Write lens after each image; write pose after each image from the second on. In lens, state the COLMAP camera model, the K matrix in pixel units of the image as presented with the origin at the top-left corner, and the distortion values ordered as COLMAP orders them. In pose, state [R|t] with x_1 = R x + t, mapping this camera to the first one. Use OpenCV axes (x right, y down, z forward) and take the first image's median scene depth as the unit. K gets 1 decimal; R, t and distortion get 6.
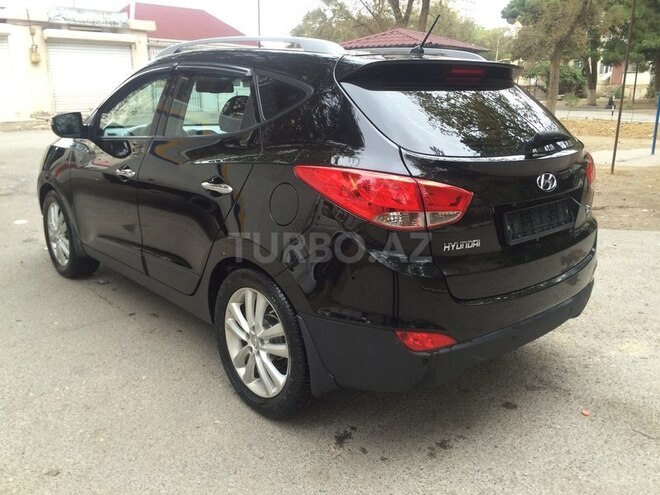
lens RADIAL K [[565.4, 0, 330.0], [0, 565.4, 247.5], [0, 0, 1]] dist [0.015286, 0.000177]
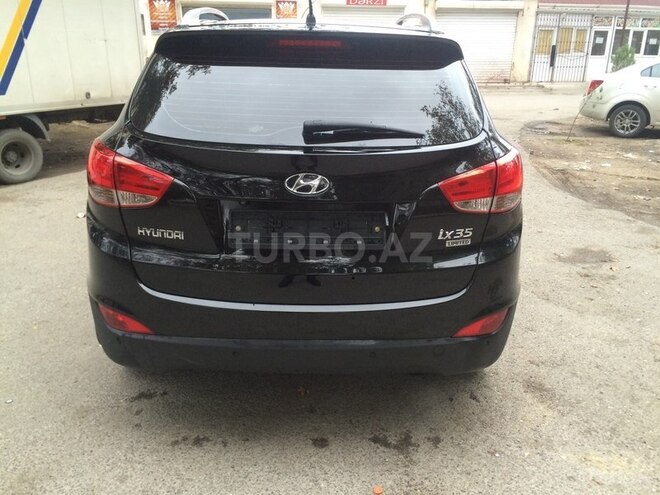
lens RADIAL K [[565.4, 0, 330.0], [0, 565.4, 247.5], [0, 0, 1]] dist [0.015286, 0.000177]
pose [[0.767167, 0.215369, -0.604212, 0.101603], [-0.183994, 0.976251, 0.114365, -0.013925], [0.614493, 0.023435, 0.788574, 0.043426]]
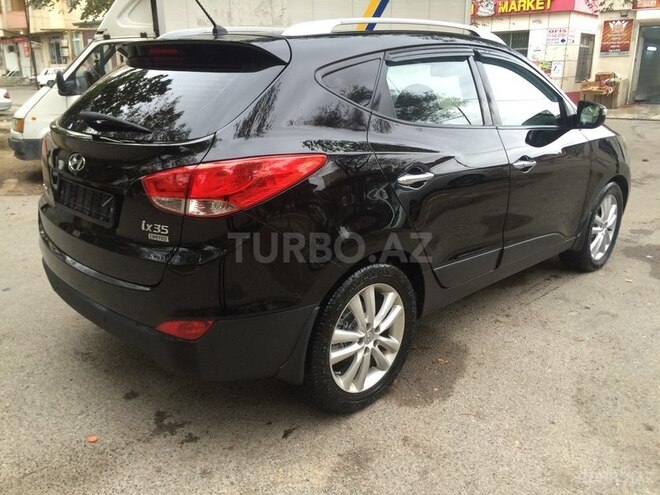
lens RADIAL K [[565.4, 0, 330.0], [0, 565.4, 247.5], [0, 0, 1]] dist [0.015286, 0.000177]
pose [[0.073156, 0.289526, -0.954370, 0.157013], [-0.273386, 0.926101, 0.259994, -0.039977], [0.959119, 0.241891, 0.146902, 0.146796]]
